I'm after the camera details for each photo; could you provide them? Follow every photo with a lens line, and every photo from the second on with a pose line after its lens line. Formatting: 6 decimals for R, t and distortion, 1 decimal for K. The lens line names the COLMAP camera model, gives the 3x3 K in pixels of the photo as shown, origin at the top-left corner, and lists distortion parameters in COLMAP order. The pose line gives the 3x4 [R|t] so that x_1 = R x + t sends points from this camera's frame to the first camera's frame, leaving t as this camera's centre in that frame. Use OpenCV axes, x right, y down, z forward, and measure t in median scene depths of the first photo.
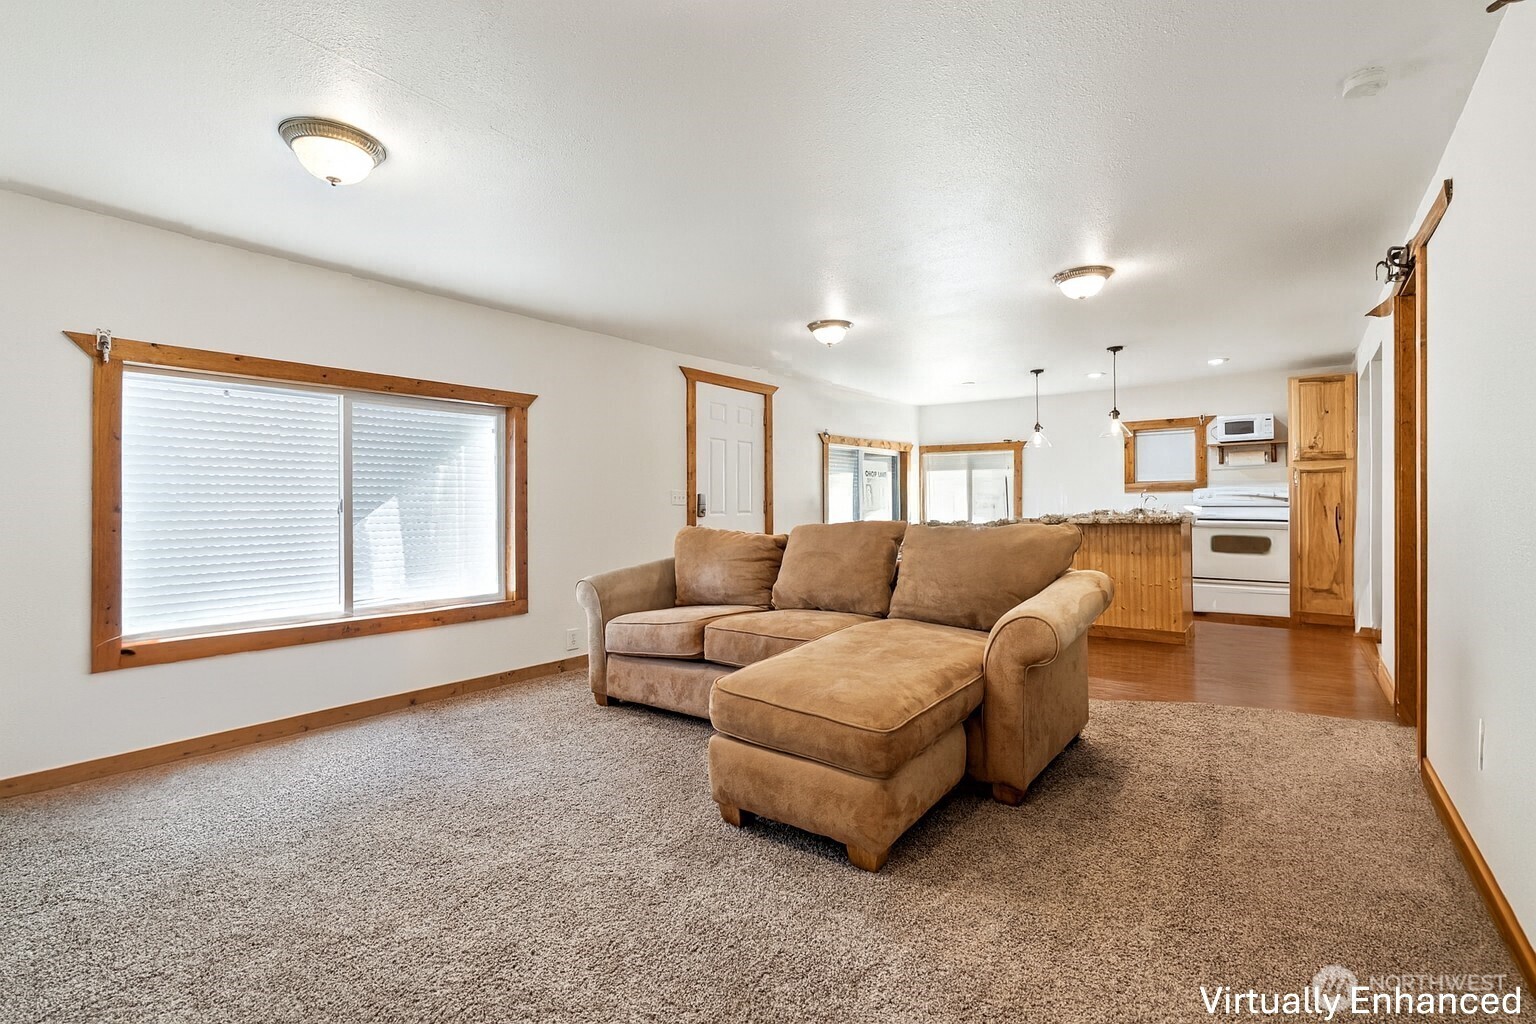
lens RADIAL K [[703.6, 0, 766.7], [0, 703.6, 488.7], [0, 0, 1]] dist [0.002847, 0.000666]
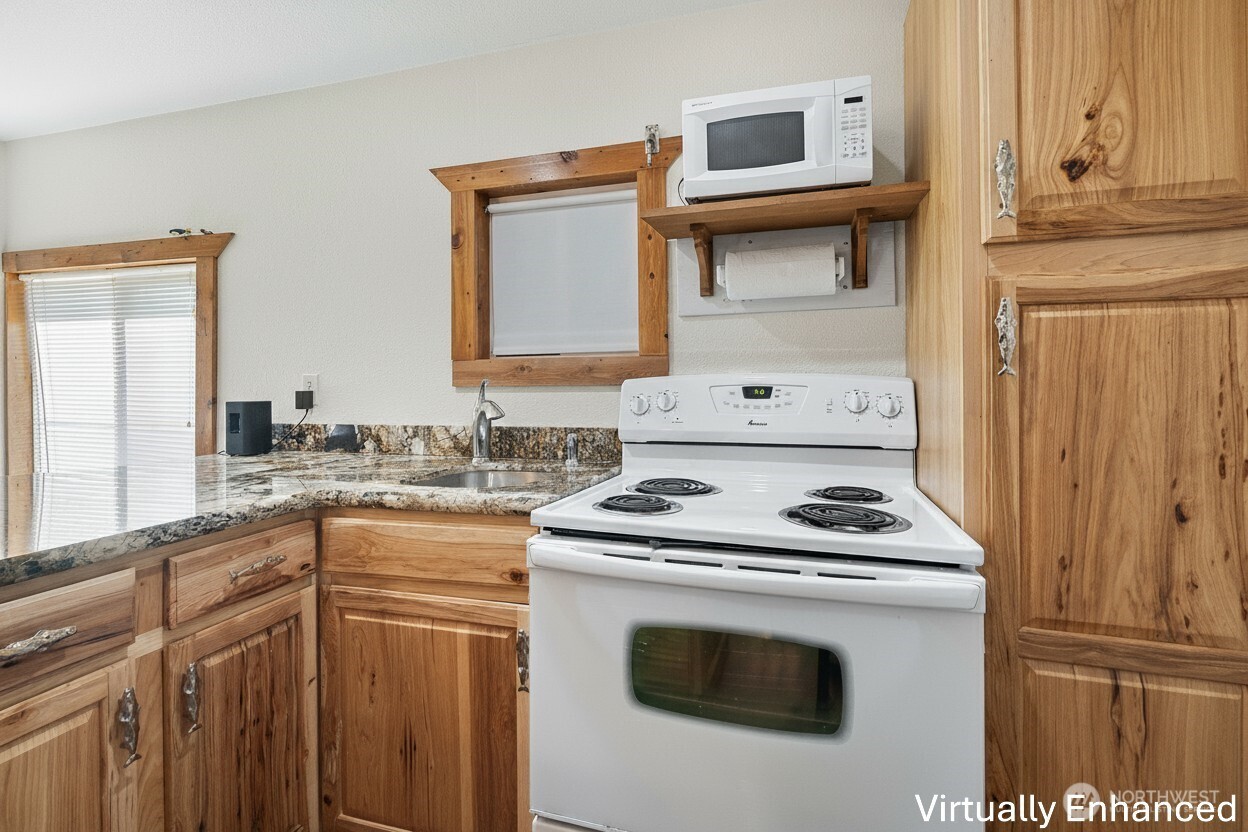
lens RADIAL K [[592.8, 0, 626.9], [0, 592.8, 369.3], [0, 0, 1]] dist [-0.000404, -0.000019]
pose [[0.938879, 0.008332, 0.344146, 0.539025], [-0.007482, 0.999965, -0.003797, -0.002872], [-0.344165, 0.000990, 0.938909, 0.793440]]
